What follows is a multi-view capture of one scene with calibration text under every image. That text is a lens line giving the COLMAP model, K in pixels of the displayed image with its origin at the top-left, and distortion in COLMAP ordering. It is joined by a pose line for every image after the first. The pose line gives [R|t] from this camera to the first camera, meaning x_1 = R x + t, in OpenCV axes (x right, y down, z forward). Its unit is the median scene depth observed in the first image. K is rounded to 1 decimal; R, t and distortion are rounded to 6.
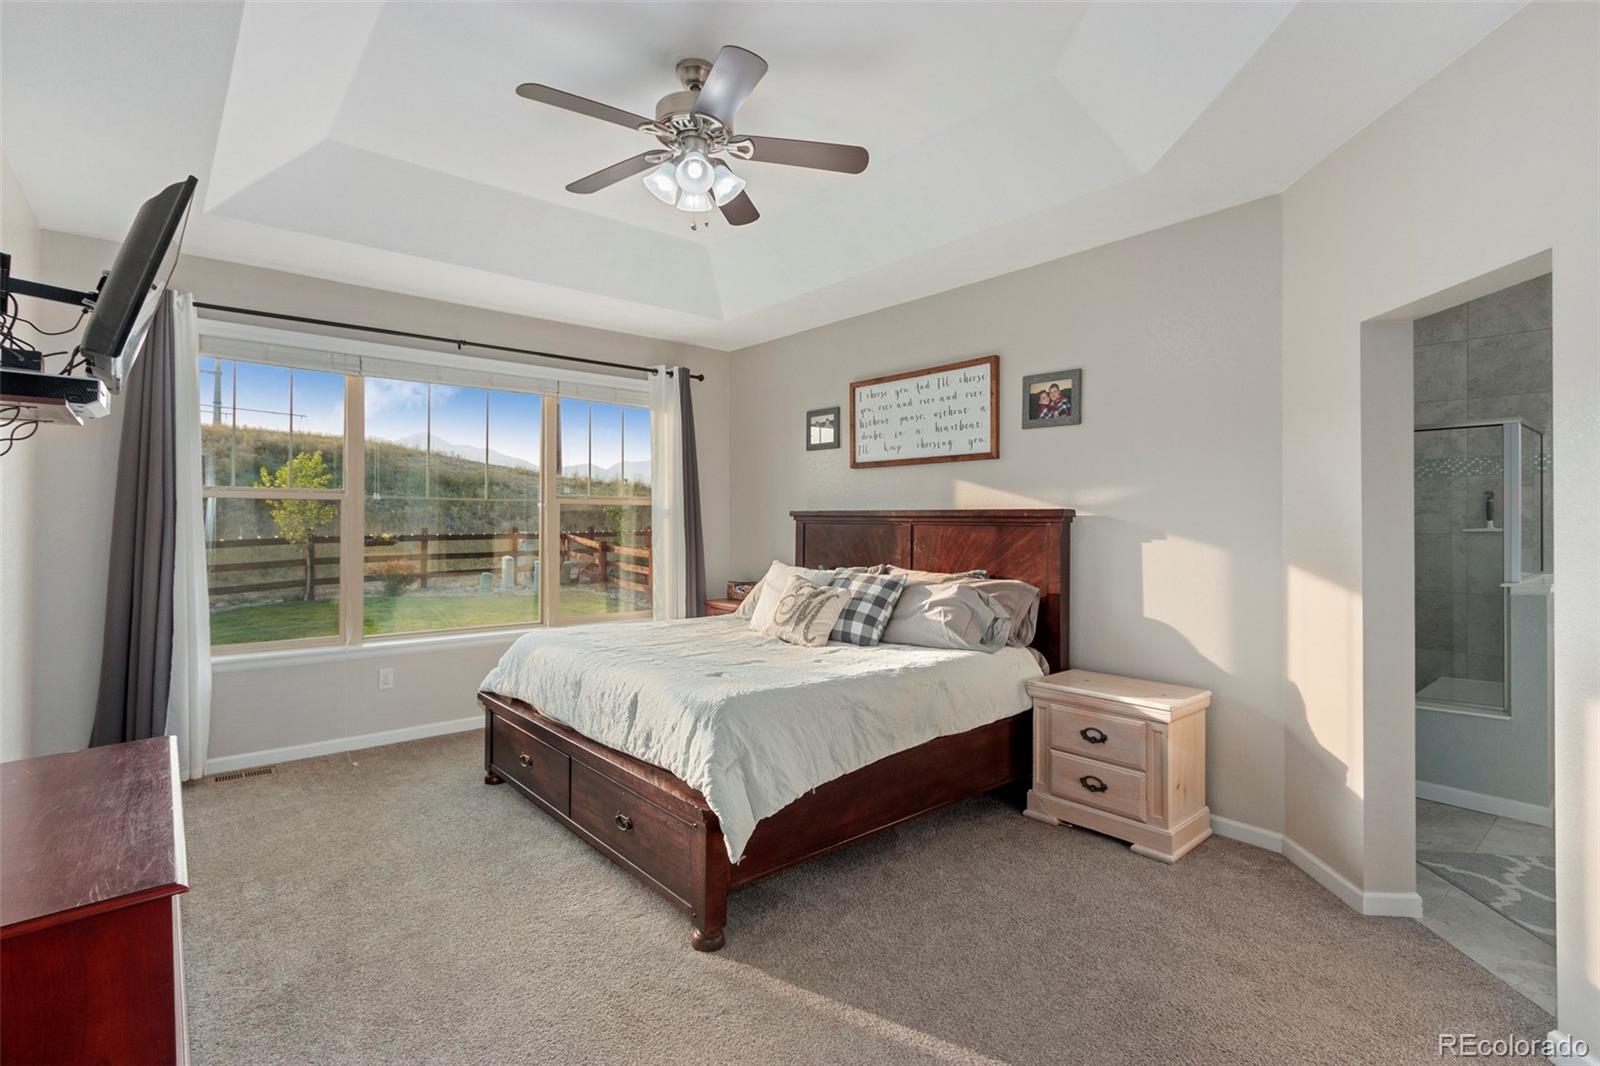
lens RADIAL K [[768.9, 0, 791.6], [0, 768.9, 517.4], [0, 0, 1]] dist [0.001817, 0.000302]
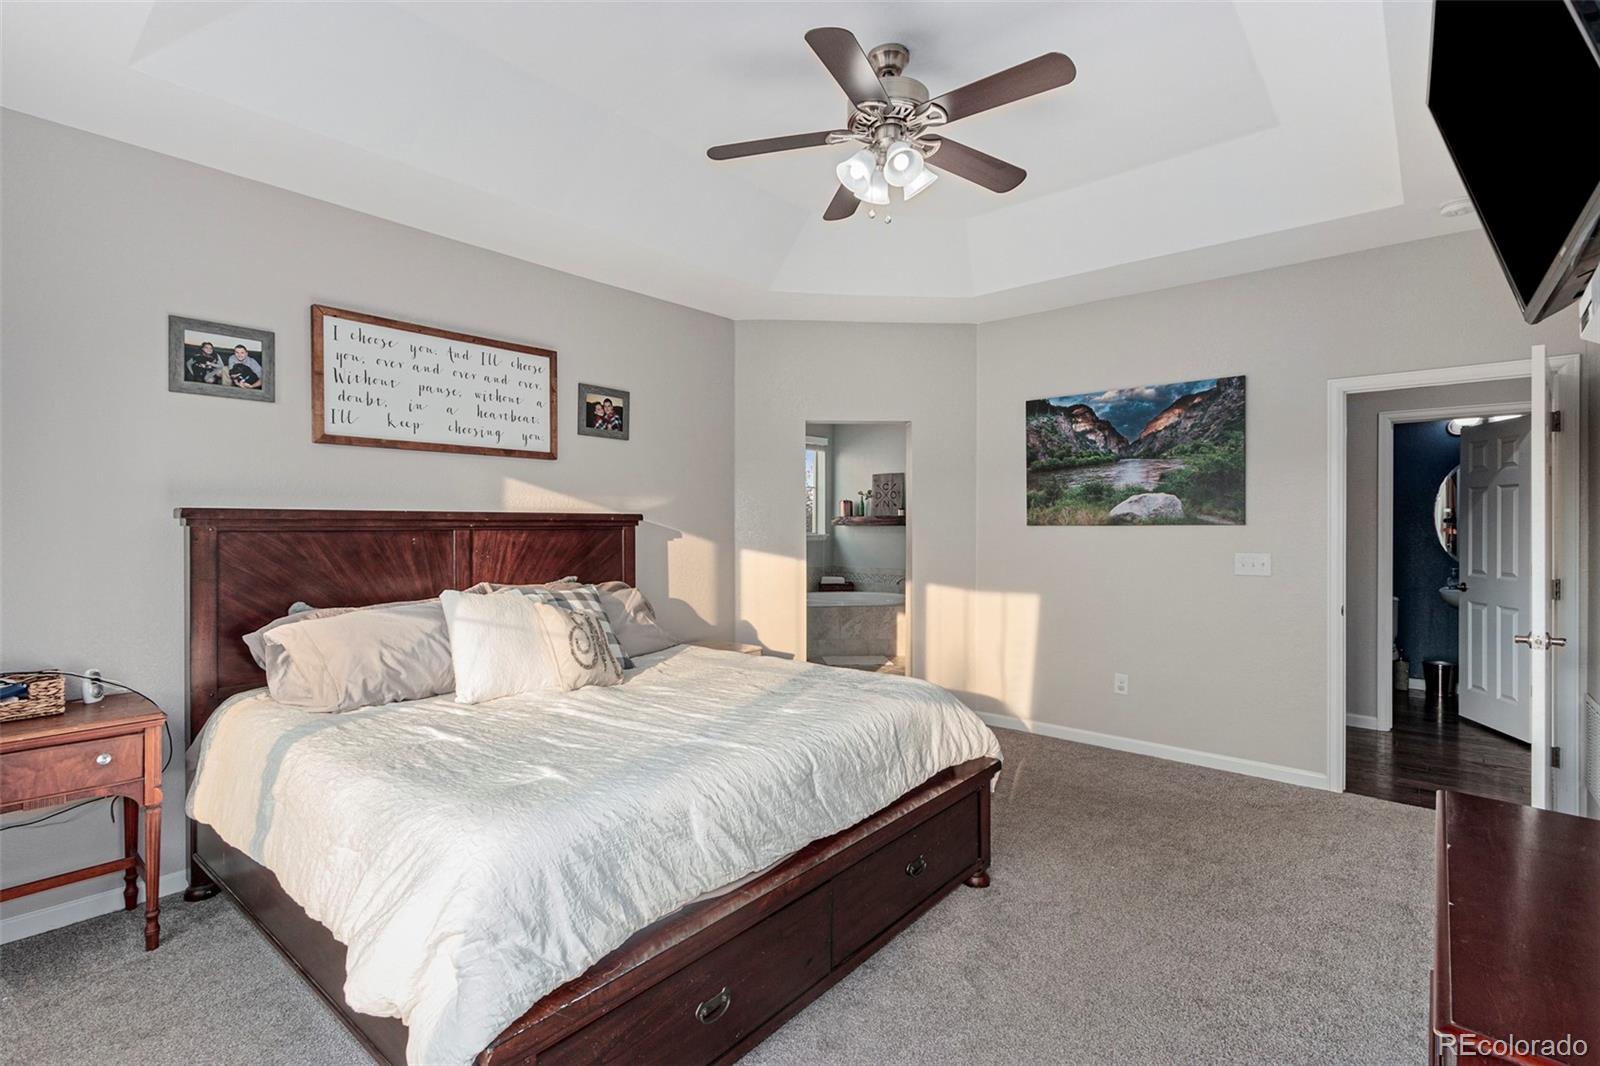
lens RADIAL K [[744.1, 0, 780.7], [0, 744.1, 528.3], [0, 0, 1]] dist [0.001790, -0.000204]
pose [[-0.168925, -0.012892, 0.985545, -0.694495], [-0.004385, 0.999914, 0.012328, -0.003659], [-0.985619, -0.002239, -0.168967, 0.873740]]
